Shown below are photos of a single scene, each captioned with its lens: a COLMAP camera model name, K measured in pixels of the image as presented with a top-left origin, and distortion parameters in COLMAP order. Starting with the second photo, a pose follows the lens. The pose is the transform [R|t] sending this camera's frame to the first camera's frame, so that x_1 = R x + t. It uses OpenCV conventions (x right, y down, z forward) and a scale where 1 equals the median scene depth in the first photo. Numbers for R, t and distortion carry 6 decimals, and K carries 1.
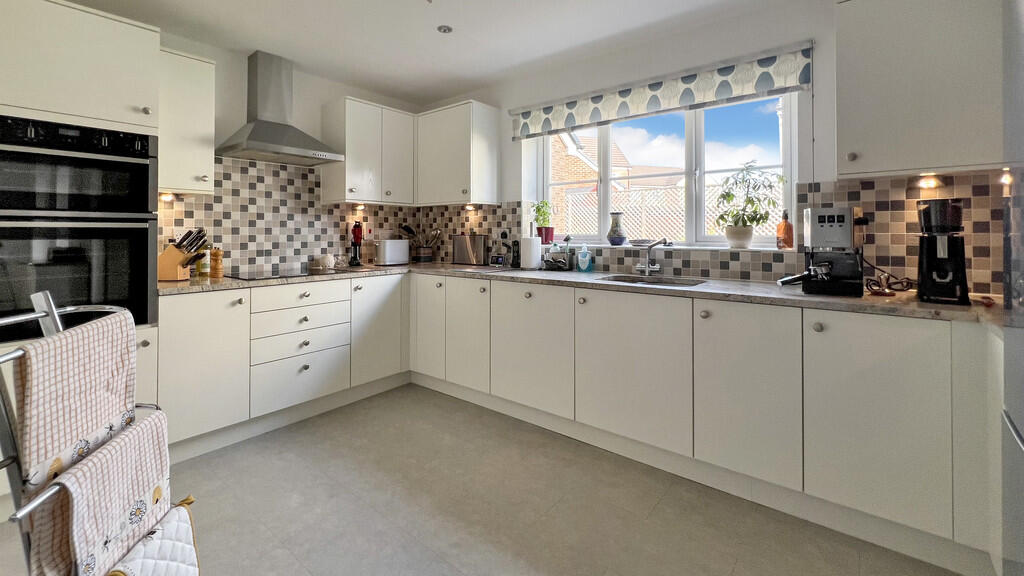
lens RADIAL K [[434.6, 0, 502.1], [0, 434.6, 233.1], [0, 0, 1]] dist [-0.001622, -0.000151]
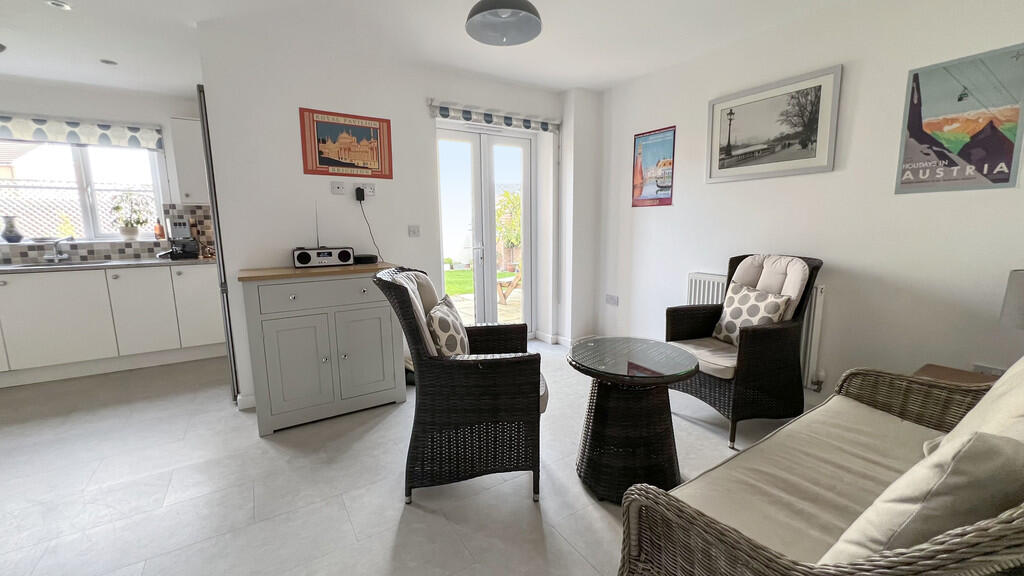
lens RADIAL K [[413.9, 0, 511.5], [0, 413.9, 288.6], [0, 0, 1]] dist [-0.004603, -0.000302]
pose [[0.311059, -0.147337, 0.938901, -0.523995], [0.008449, 0.988300, 0.152290, -0.011226], [-0.950353, -0.039438, 0.308664, -0.905173]]
